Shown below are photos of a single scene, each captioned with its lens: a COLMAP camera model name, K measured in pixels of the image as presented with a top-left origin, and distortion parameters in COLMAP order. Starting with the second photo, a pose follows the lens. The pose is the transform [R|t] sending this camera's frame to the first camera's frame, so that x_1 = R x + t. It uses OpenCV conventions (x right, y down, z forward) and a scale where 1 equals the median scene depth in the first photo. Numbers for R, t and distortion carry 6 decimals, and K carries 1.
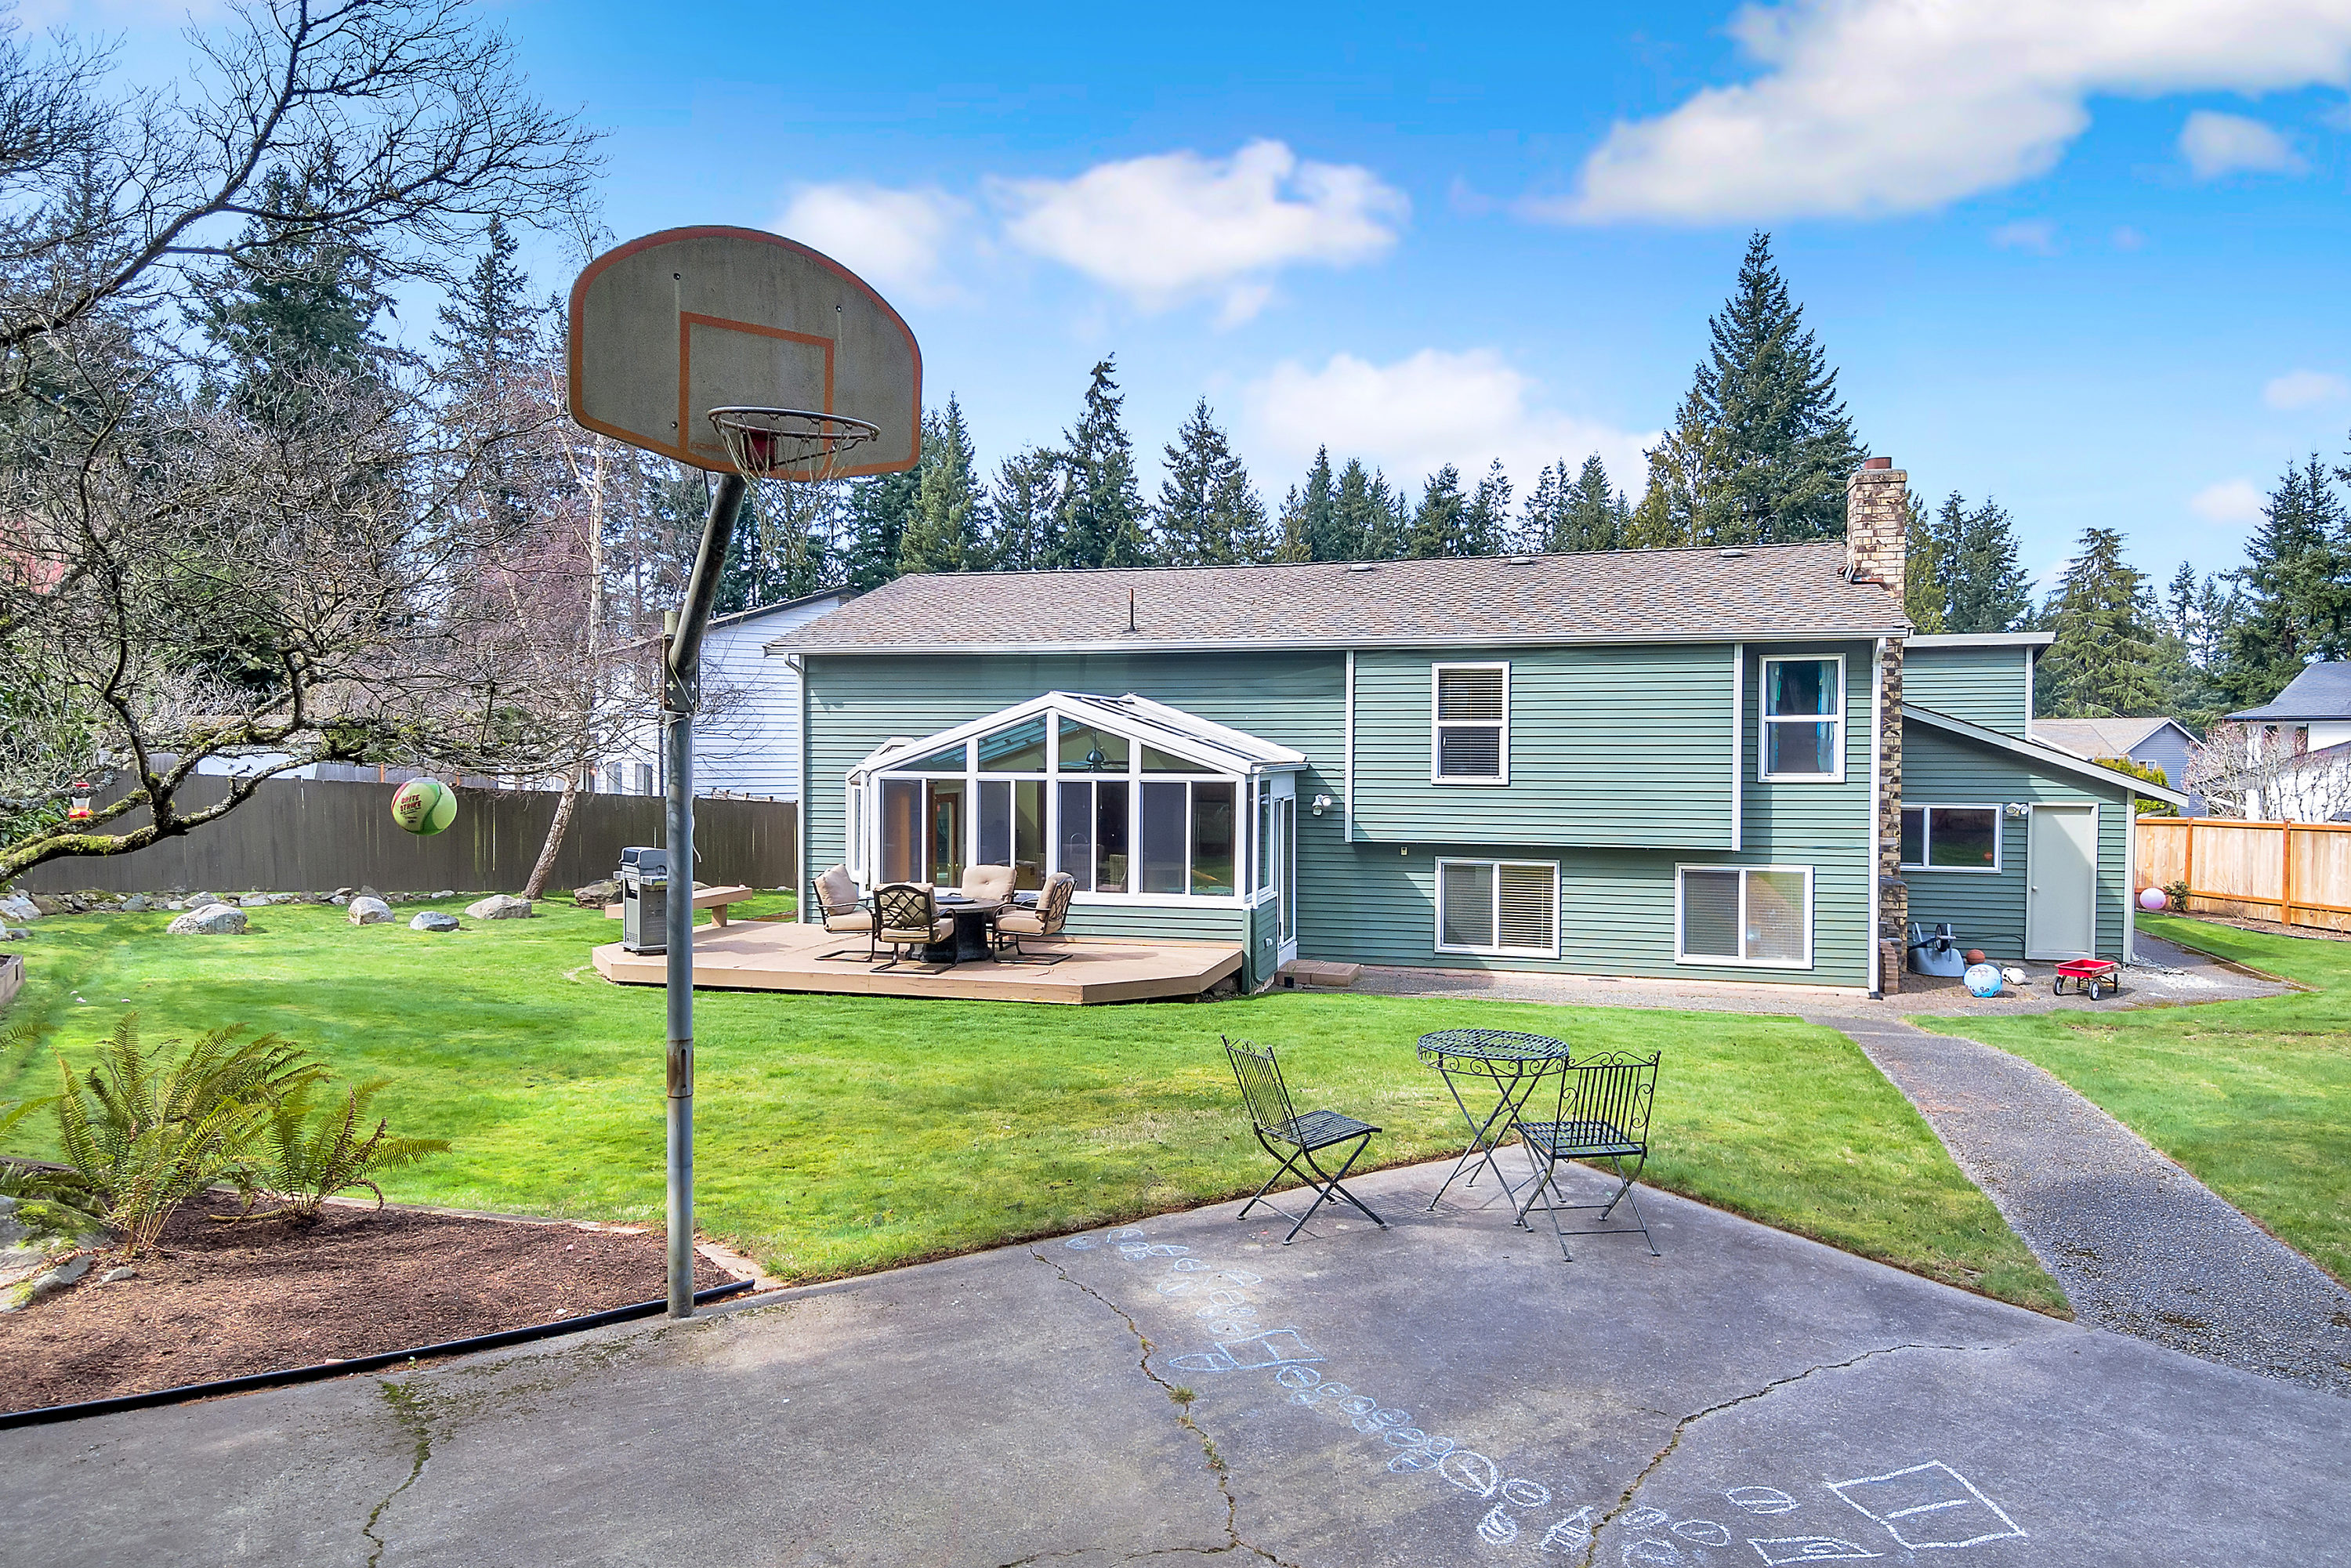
lens RADIAL K [[1291.9, 0, 1219.2], [0, 1291.9, 777.5], [0, 0, 1]] dist [0.034535, -0.000709]
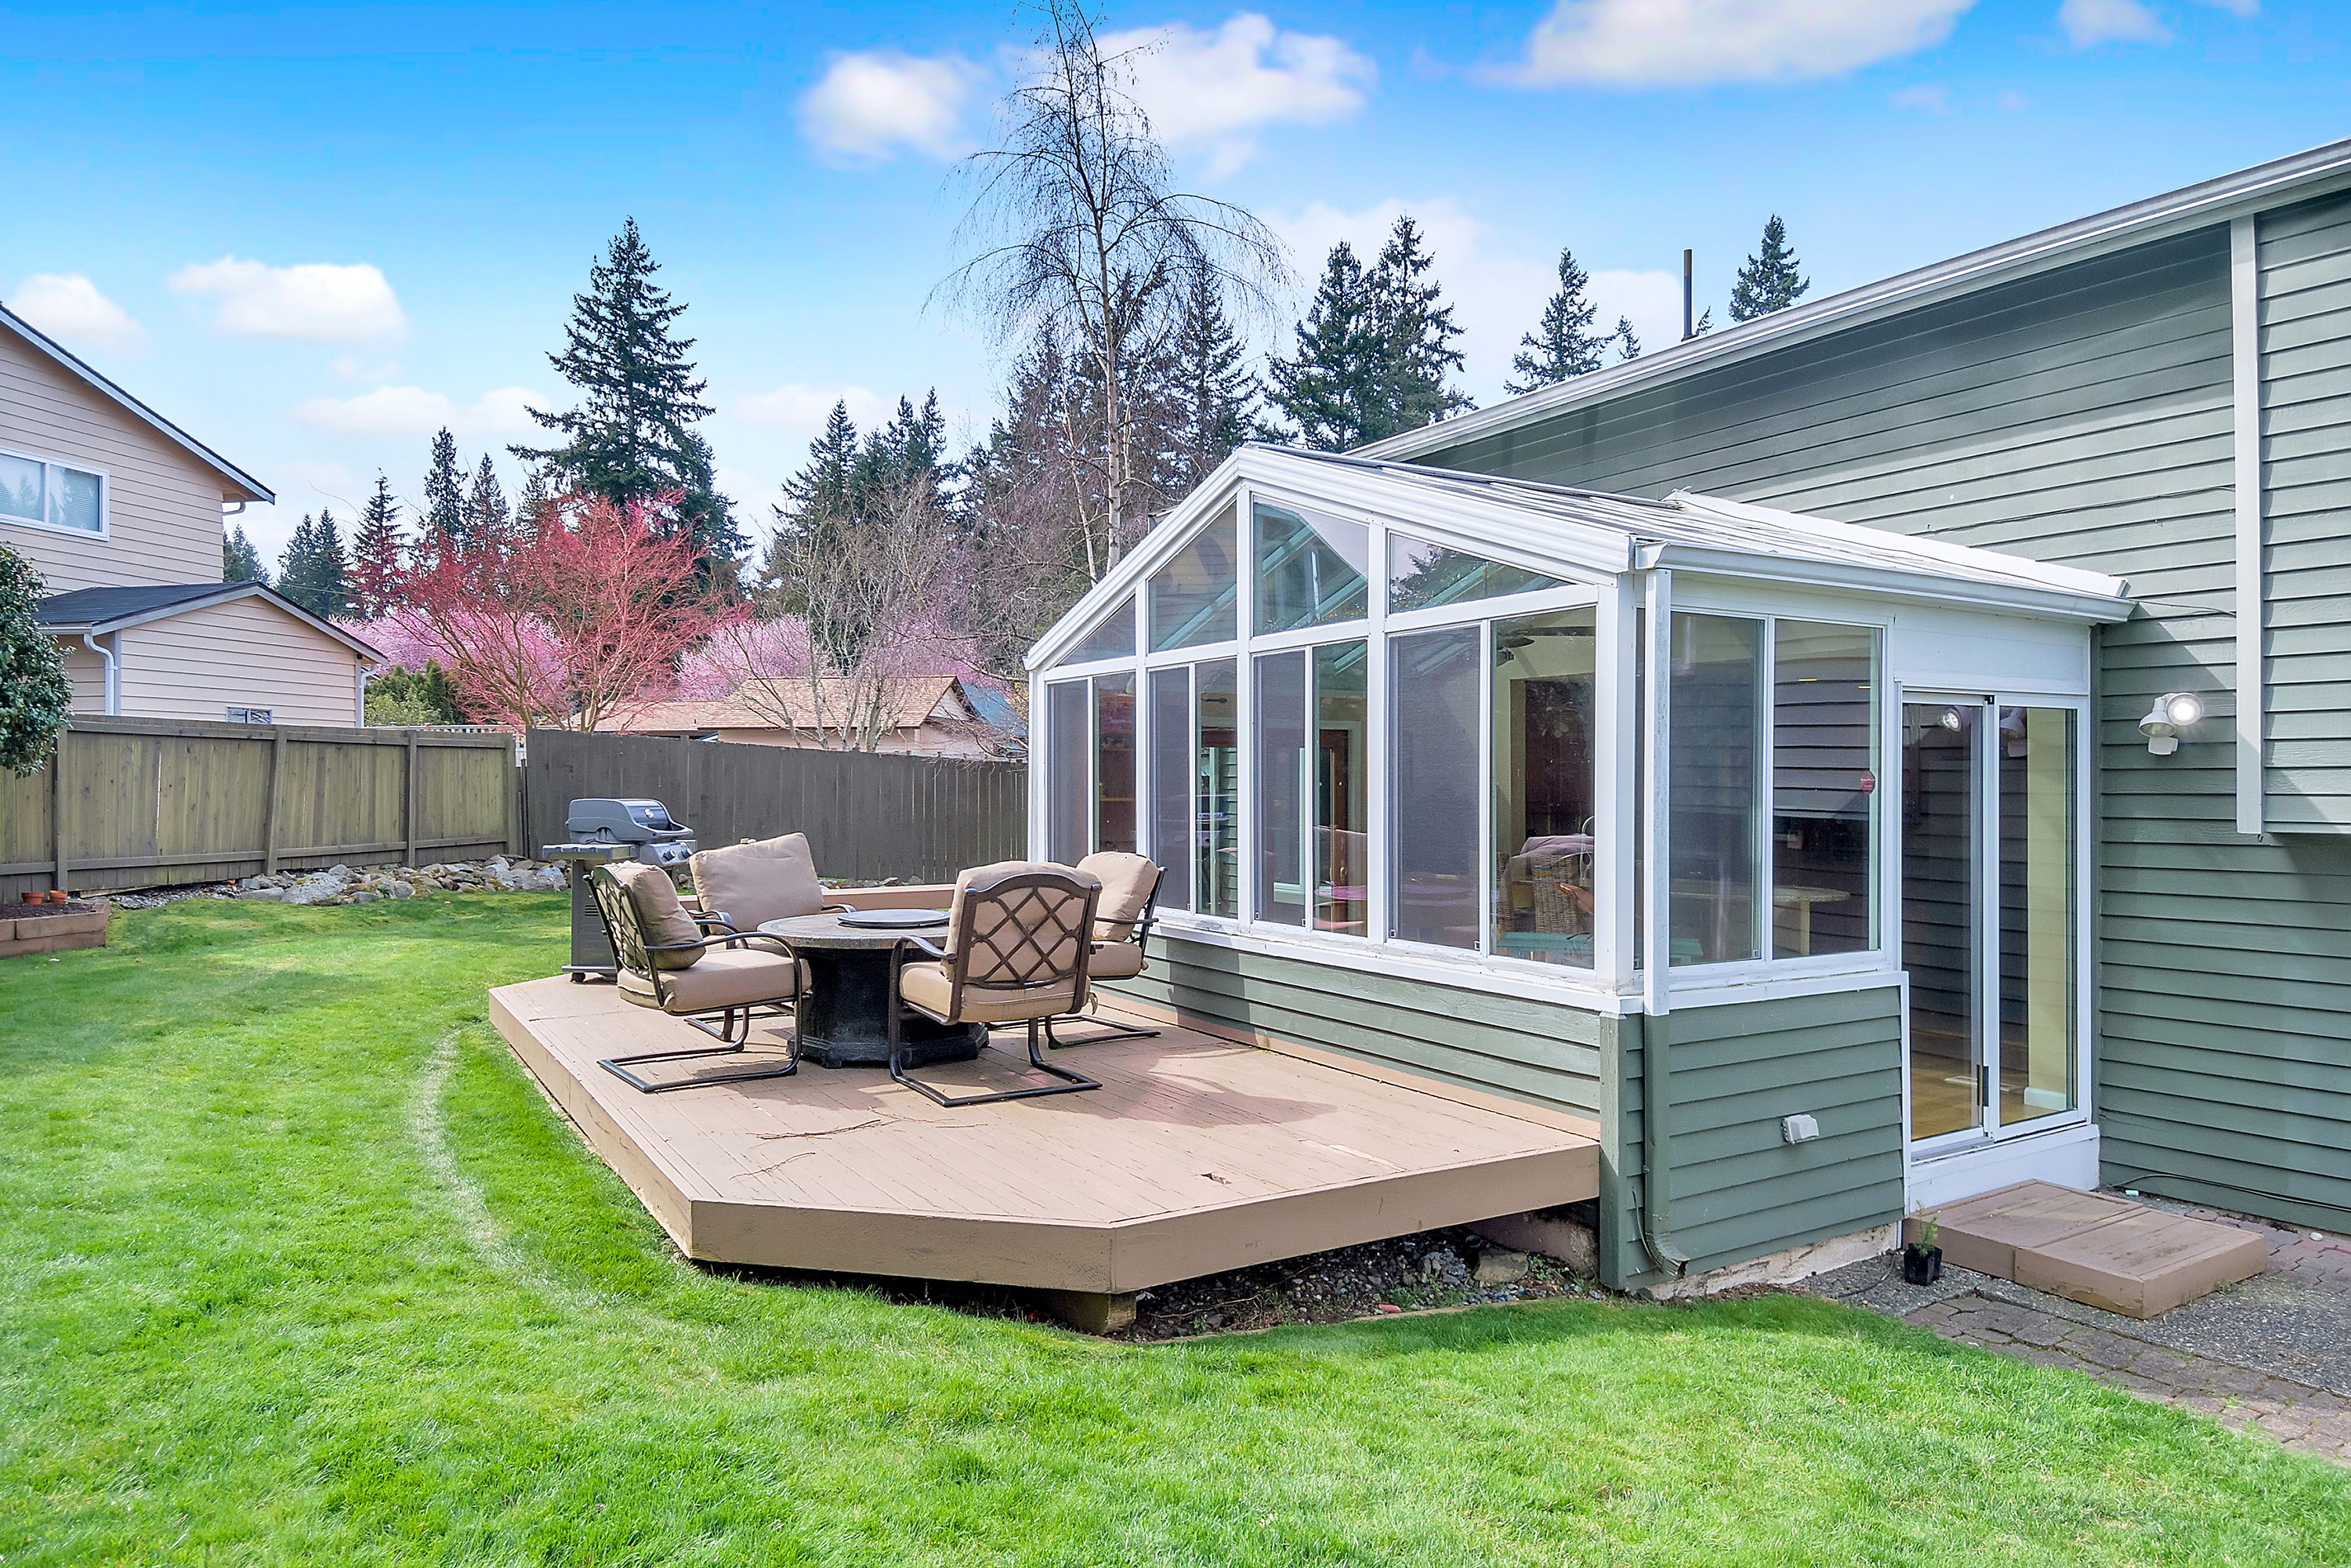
lens RADIAL K [[1415.0, 0, 1202.4], [0, 1415.0, 791.0], [0, 0, 1]] dist [0.050299, -0.071004]
pose [[0.717120, -0.004362, -0.696936, 0.156728], [-0.008925, 0.999841, -0.015441, 0.046459], [0.696892, 0.017293, 0.716967, 0.576937]]
